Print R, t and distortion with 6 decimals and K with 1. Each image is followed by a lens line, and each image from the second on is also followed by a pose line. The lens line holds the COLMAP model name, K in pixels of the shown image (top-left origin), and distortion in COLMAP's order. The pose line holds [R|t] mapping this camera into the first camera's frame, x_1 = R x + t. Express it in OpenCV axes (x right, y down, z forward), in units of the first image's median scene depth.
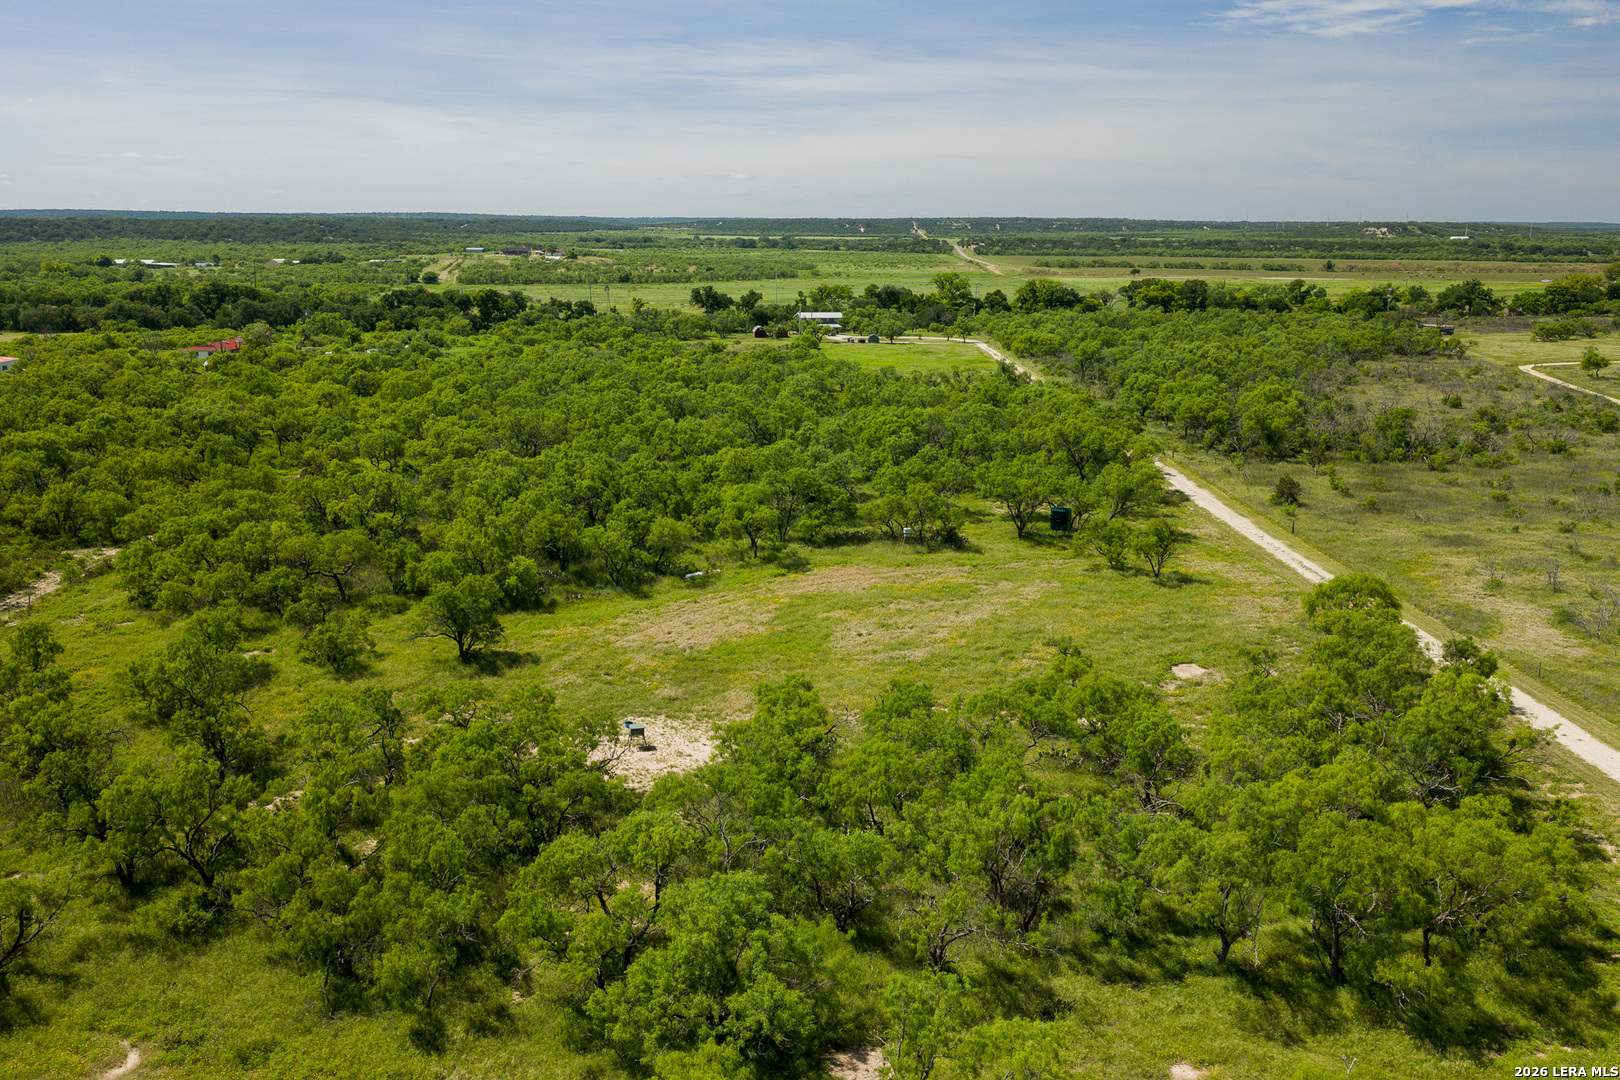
lens RADIAL K [[1338.4, 0, 818.8], [0, 1338.4, 538.5], [0, 0, 1]] dist [0.020872, -0.035061]
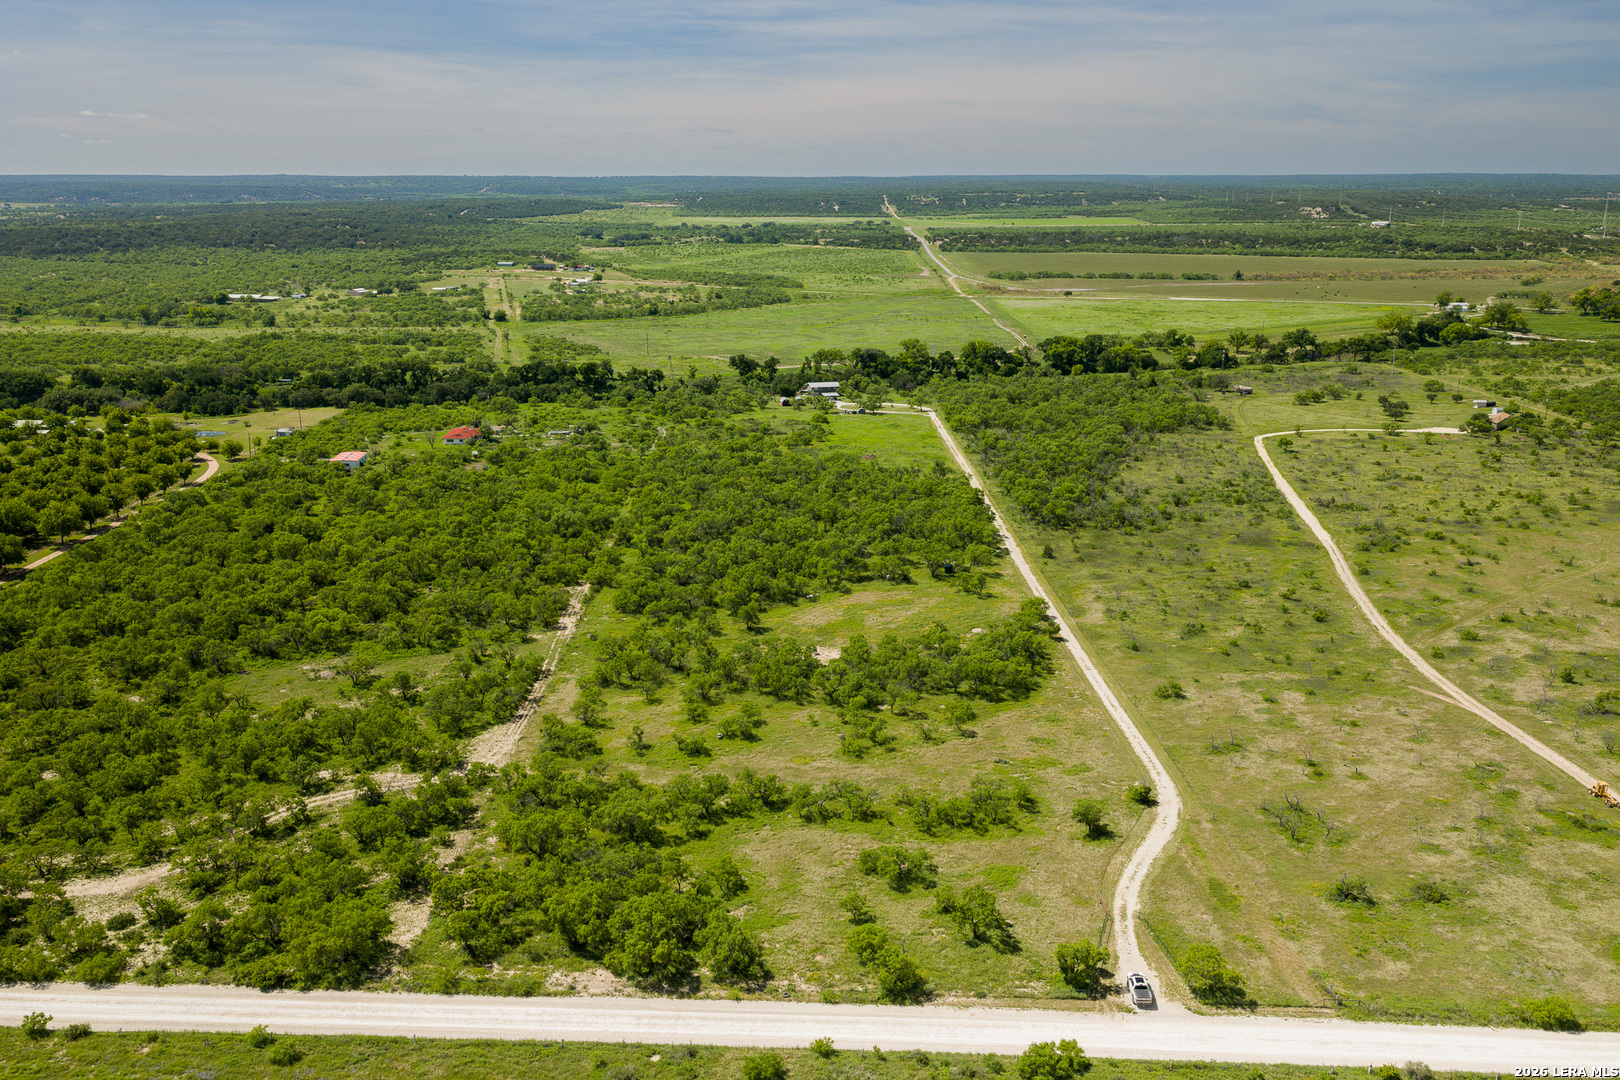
lens RADIAL K [[1338.4, 0, 818.8], [0, 1338.4, 538.5], [0, 0, 1]] dist [0.020872, -0.035061]
pose [[0.999734, -0.013097, 0.018985, -0.026271], [0.012399, 0.999258, 0.036456, -0.039450], [-0.019448, -0.036211, 0.999155, -0.356674]]
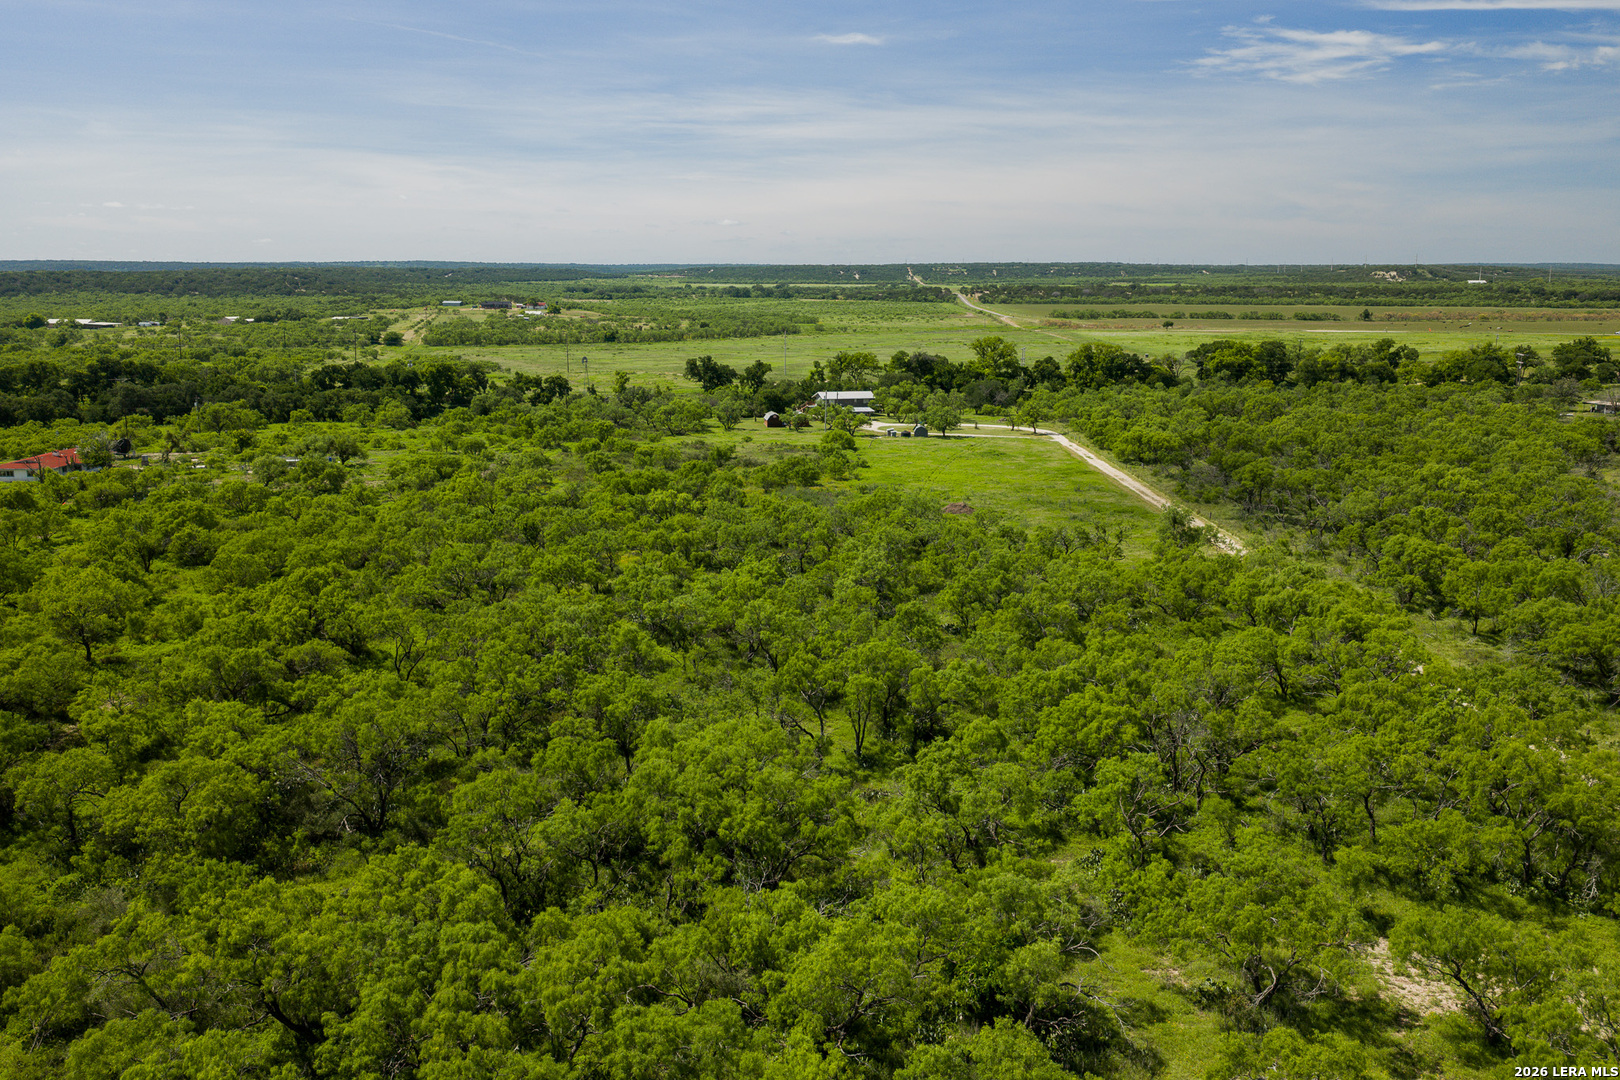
lens RADIAL K [[1338.4, 0, 818.8], [0, 1338.4, 538.5], [0, 0, 1]] dist [0.020872, -0.035061]
pose [[0.999951, -0.007564, 0.006351, -0.016148], [0.007764, 0.999458, -0.031998, -0.041215], [-0.006106, 0.032045, 0.999468, 0.146652]]
